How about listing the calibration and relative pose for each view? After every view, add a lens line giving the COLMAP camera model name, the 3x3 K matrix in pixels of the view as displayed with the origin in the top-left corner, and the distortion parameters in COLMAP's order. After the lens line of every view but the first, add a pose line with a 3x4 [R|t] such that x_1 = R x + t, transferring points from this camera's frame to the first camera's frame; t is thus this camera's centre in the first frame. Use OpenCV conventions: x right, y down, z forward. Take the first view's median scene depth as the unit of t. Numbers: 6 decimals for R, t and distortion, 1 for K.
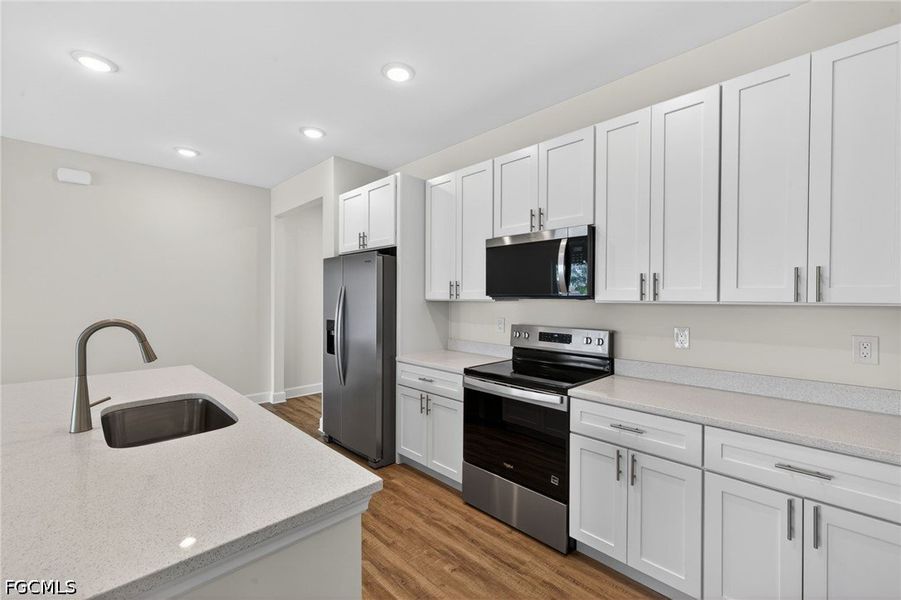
lens RADIAL K [[376.0, 0, 453.6], [0, 376.0, 299.1], [0, 0, 1]] dist [0.019604, 0.000178]
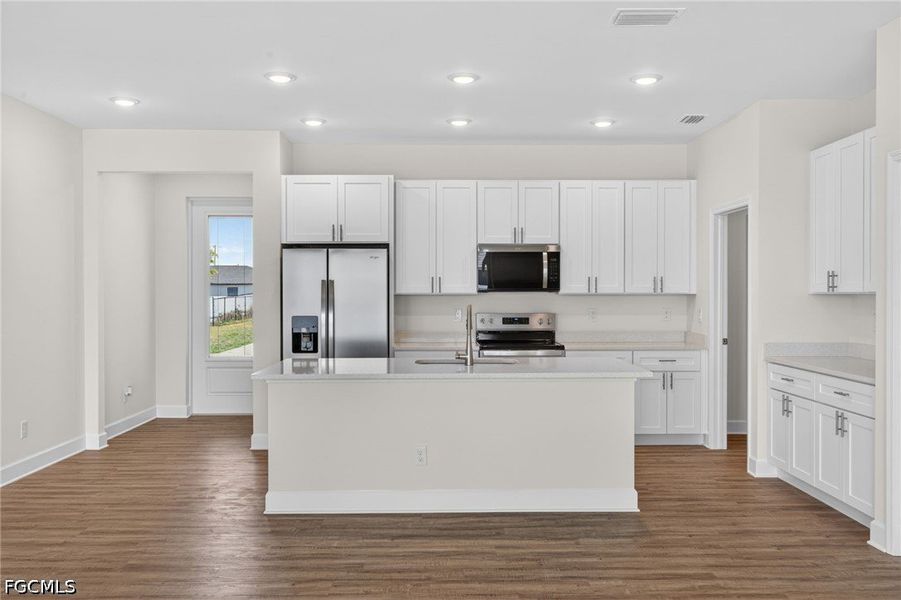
lens RADIAL K [[807.1, 0, 450.0], [0, 807.1, 296.5], [0, 0, 1]] dist [-0.008118, -0.003292]
pose [[0.699892, -0.008048, 0.714203, -2.318178], [0.005839, 0.999968, 0.005546, -0.002103], [-0.714225, 0.000289, 0.699916, -1.005319]]
